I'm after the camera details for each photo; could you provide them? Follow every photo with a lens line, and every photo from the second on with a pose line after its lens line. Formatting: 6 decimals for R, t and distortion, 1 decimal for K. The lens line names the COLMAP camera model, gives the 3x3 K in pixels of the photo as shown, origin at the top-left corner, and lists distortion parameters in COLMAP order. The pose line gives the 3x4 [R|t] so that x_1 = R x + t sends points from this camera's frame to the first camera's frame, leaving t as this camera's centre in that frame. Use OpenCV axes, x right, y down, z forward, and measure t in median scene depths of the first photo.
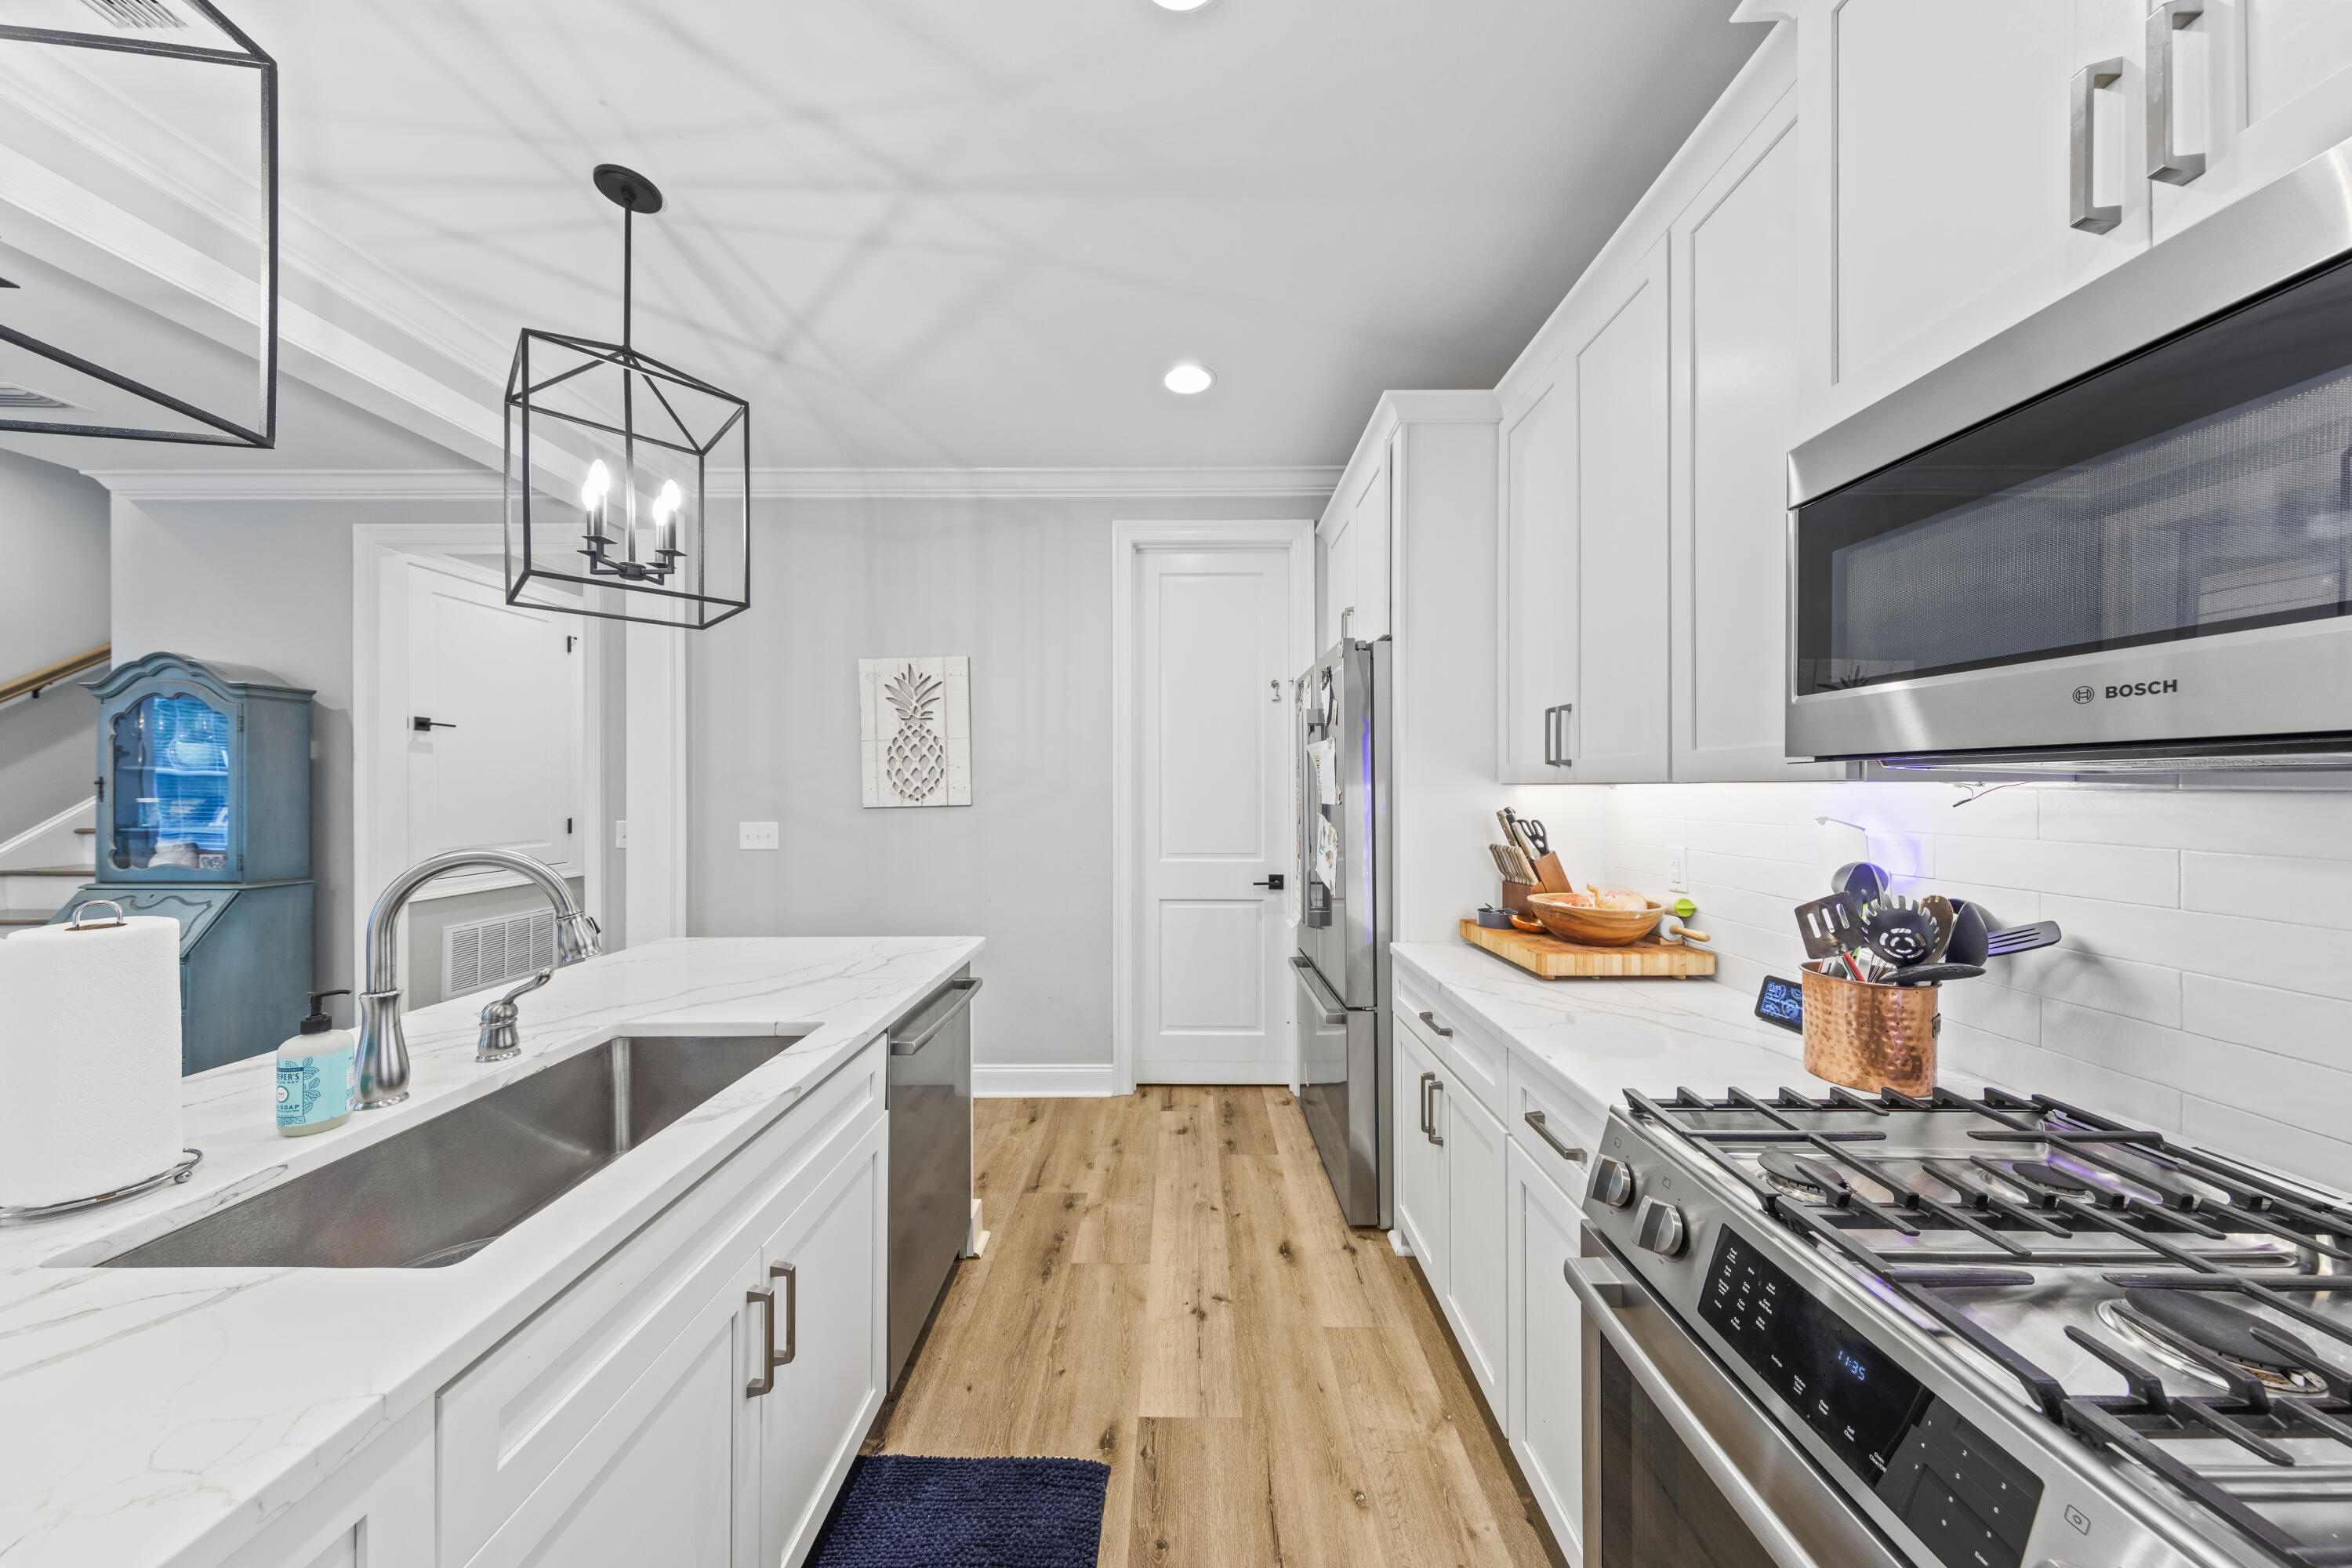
lens RADIAL K [[731.6, 0, 1176.0], [0, 731.6, 784.0], [0, 0, 1]] dist [0.000536, -0.000012]
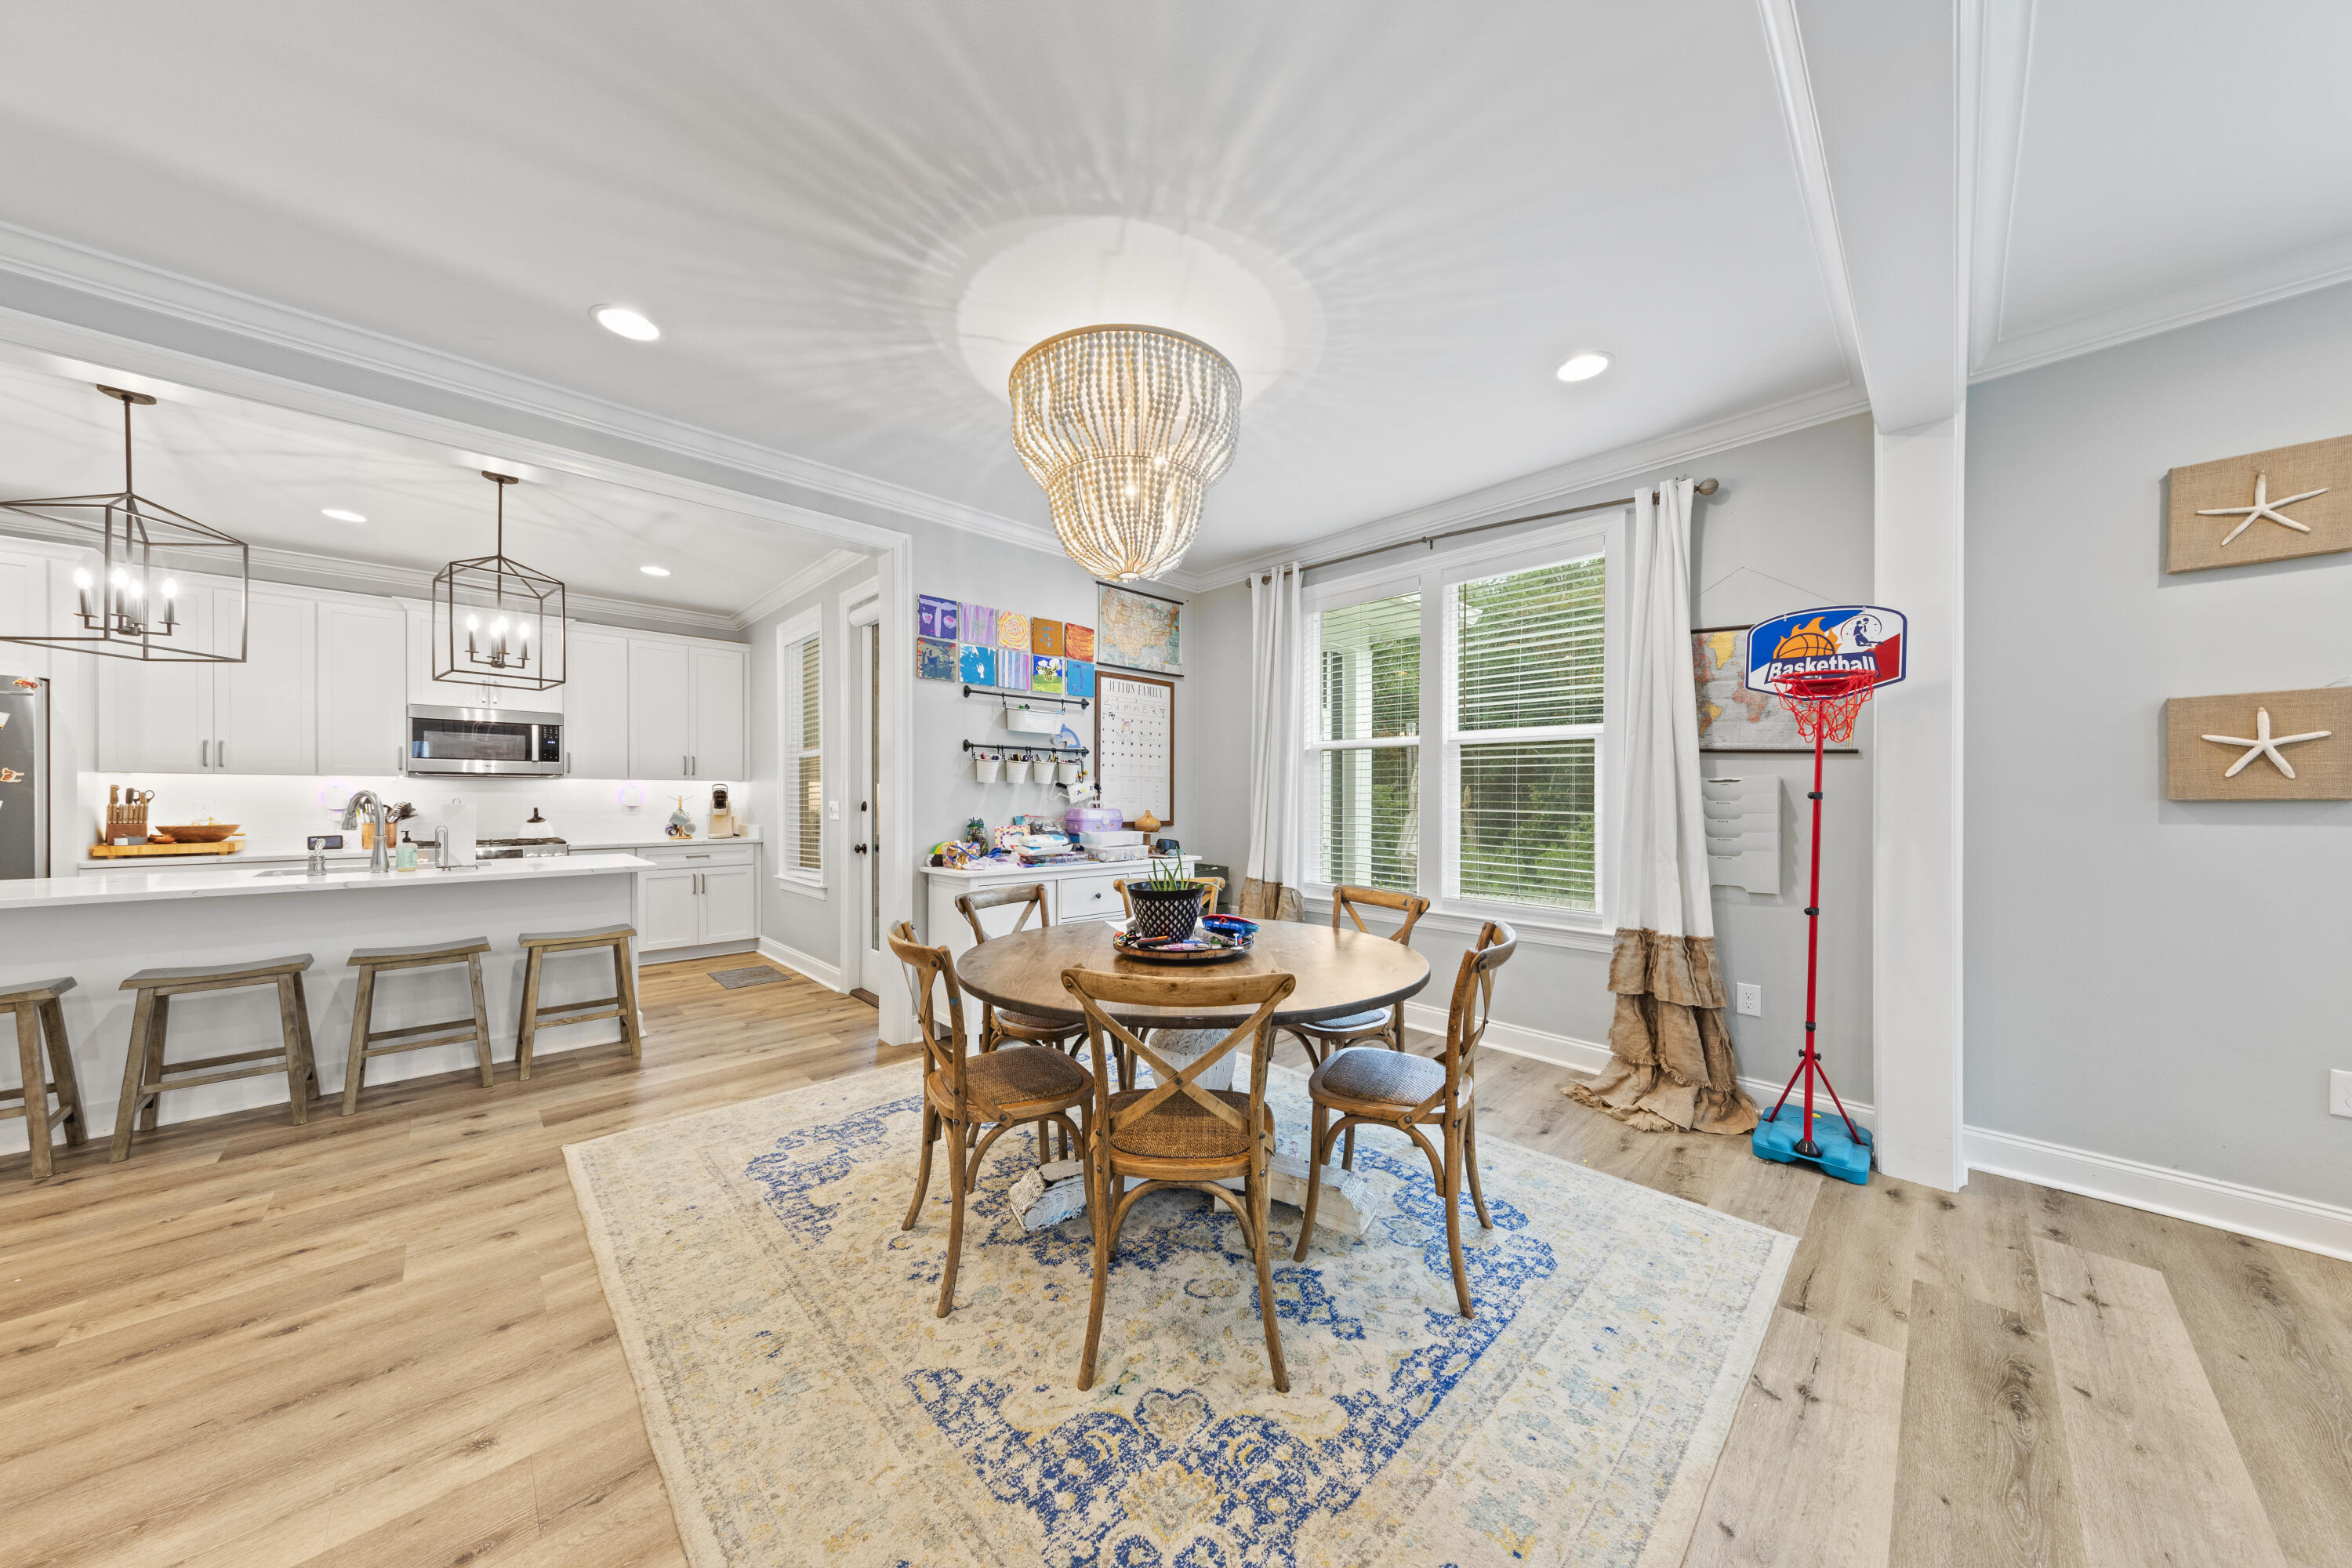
lens RADIAL K [[744.6, 0, 1187.5], [0, 744.6, 796.4], [0, 0, 1]] dist [0.001154, -0.000052]
pose [[-0.706960, -0.000293, 0.707254, -1.842257], [-0.004673, 0.999980, -0.004257, 0.037006], [-0.707238, -0.006315, -0.706947, 0.261901]]
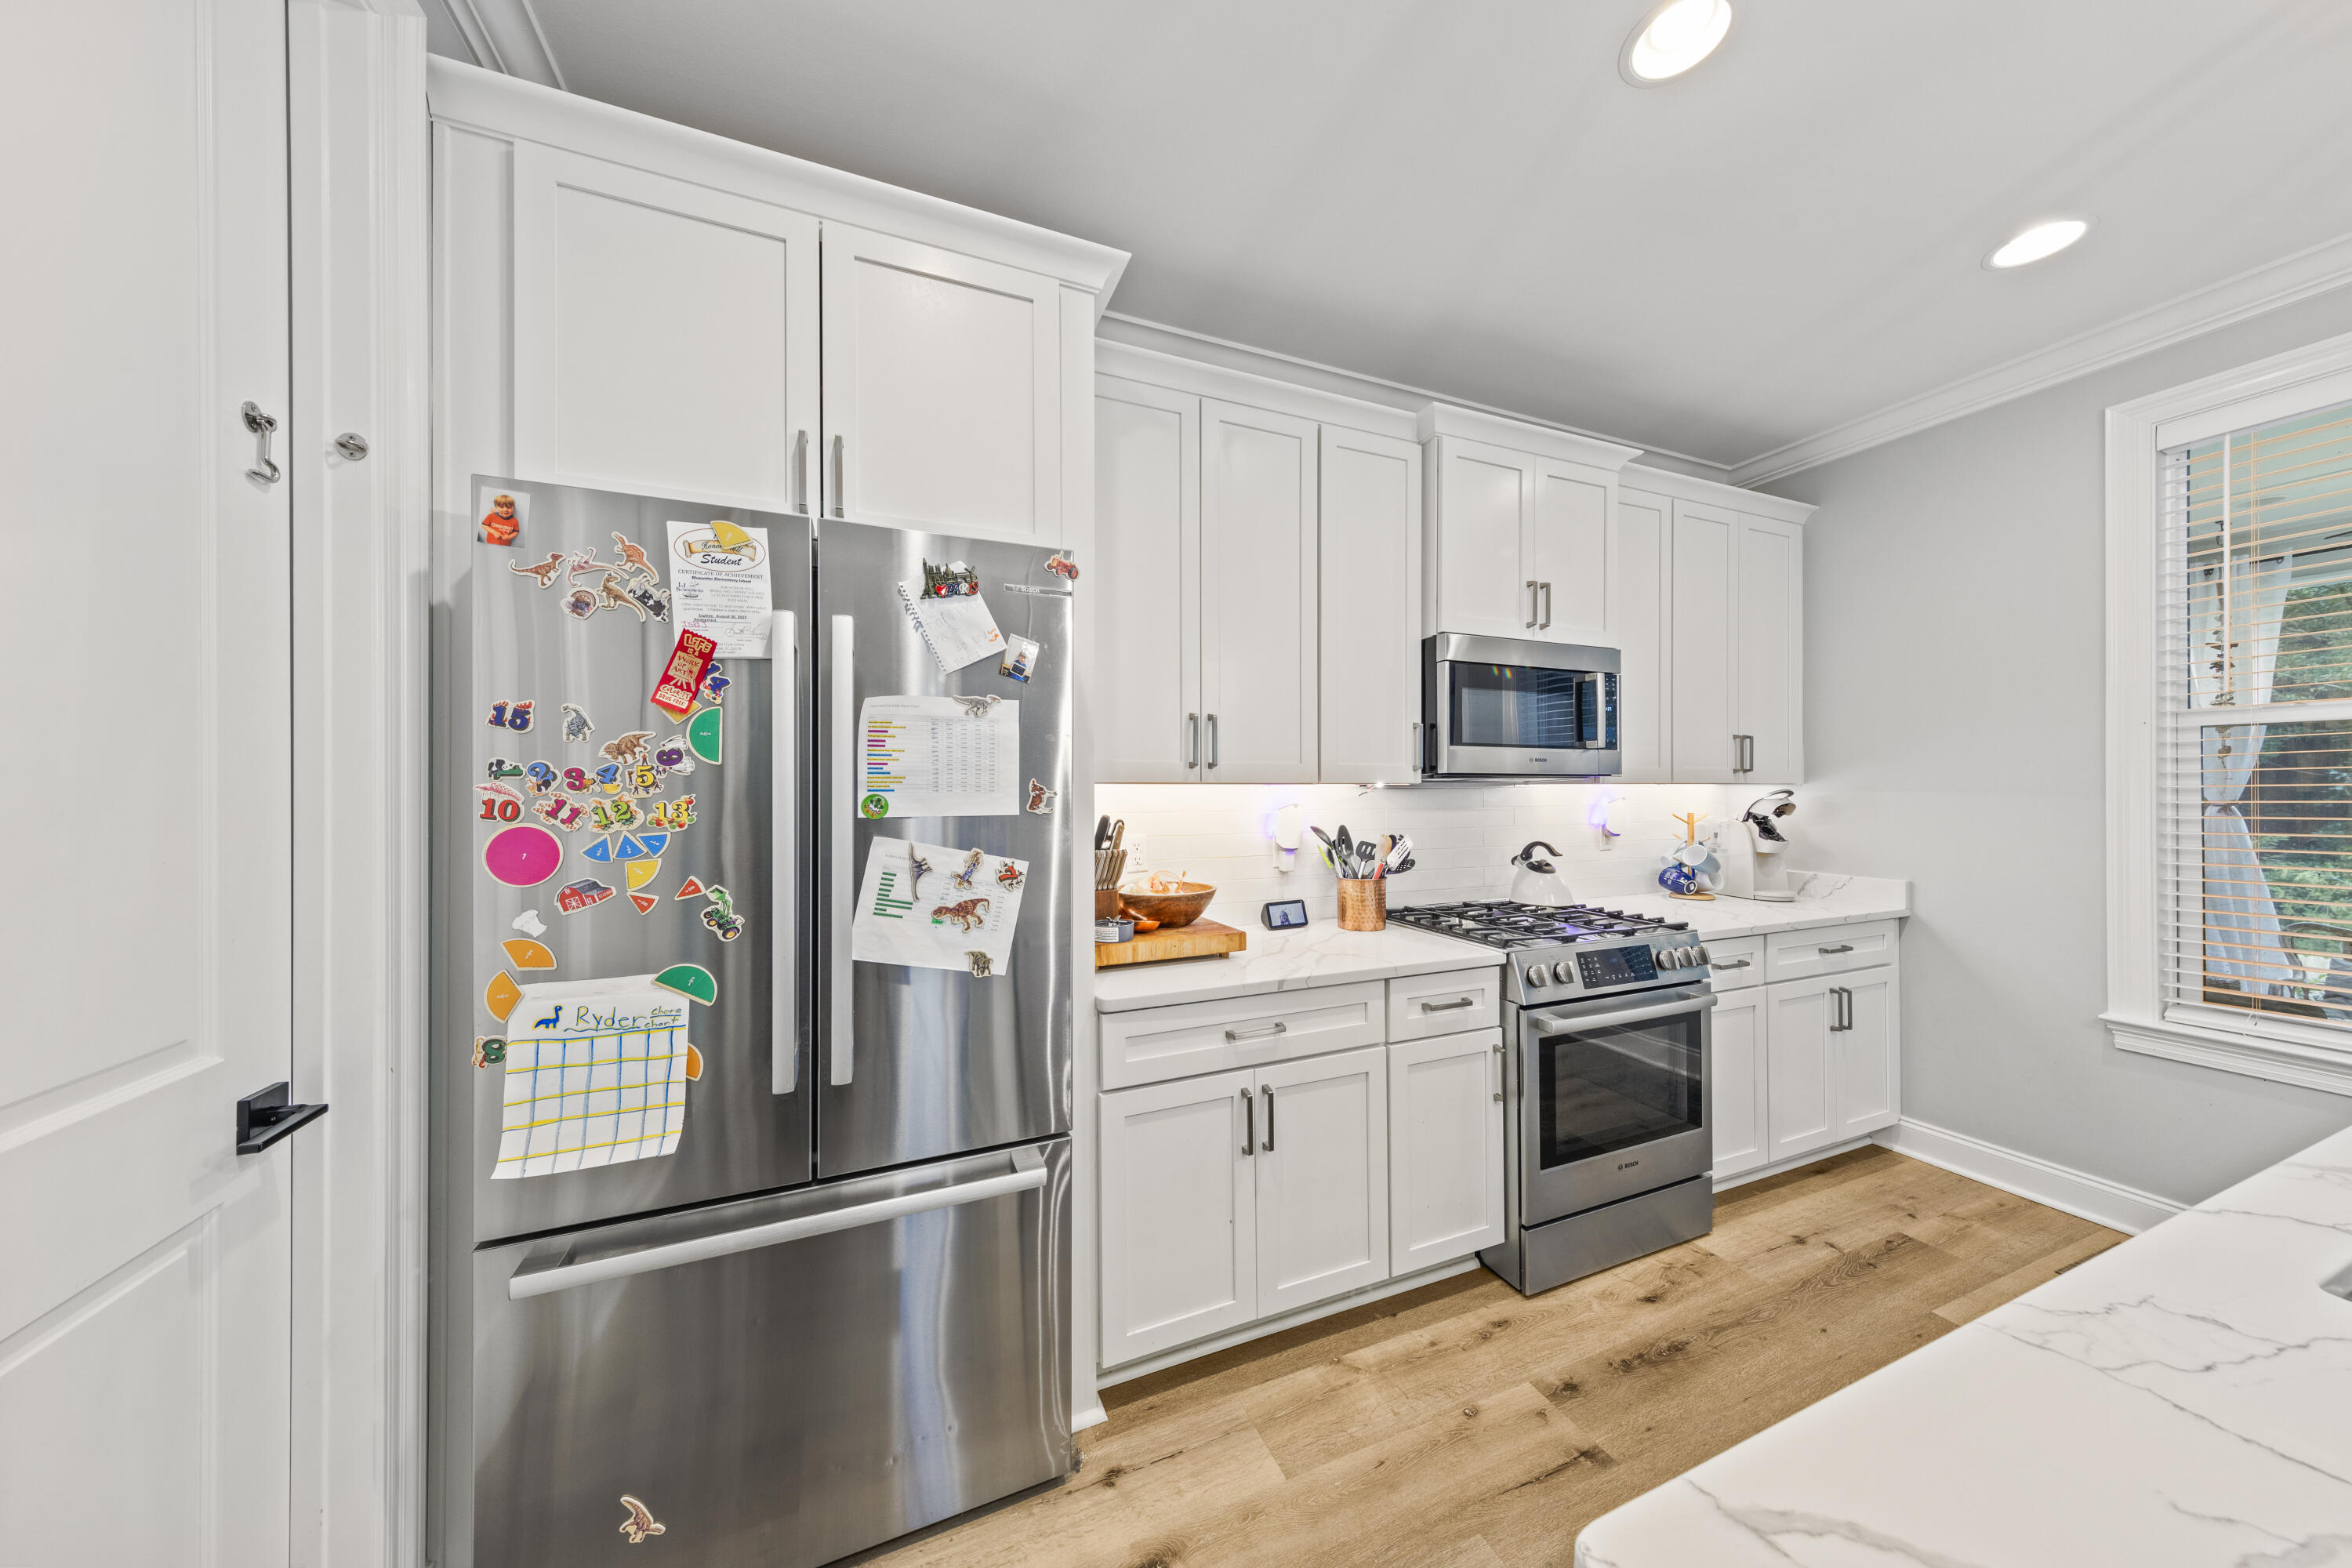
lens RADIAL K [[744.1, 0, 1176.0], [0, 744.1, 784.0], [0, 0, 1]] dist [0.002256, -0.000048]
pose [[-0.388384, 0.004825, 0.921485, -0.275875], [-0.003763, 0.999970, -0.006822, 0.005065], [-0.921490, -0.006117, -0.388354, 0.806586]]
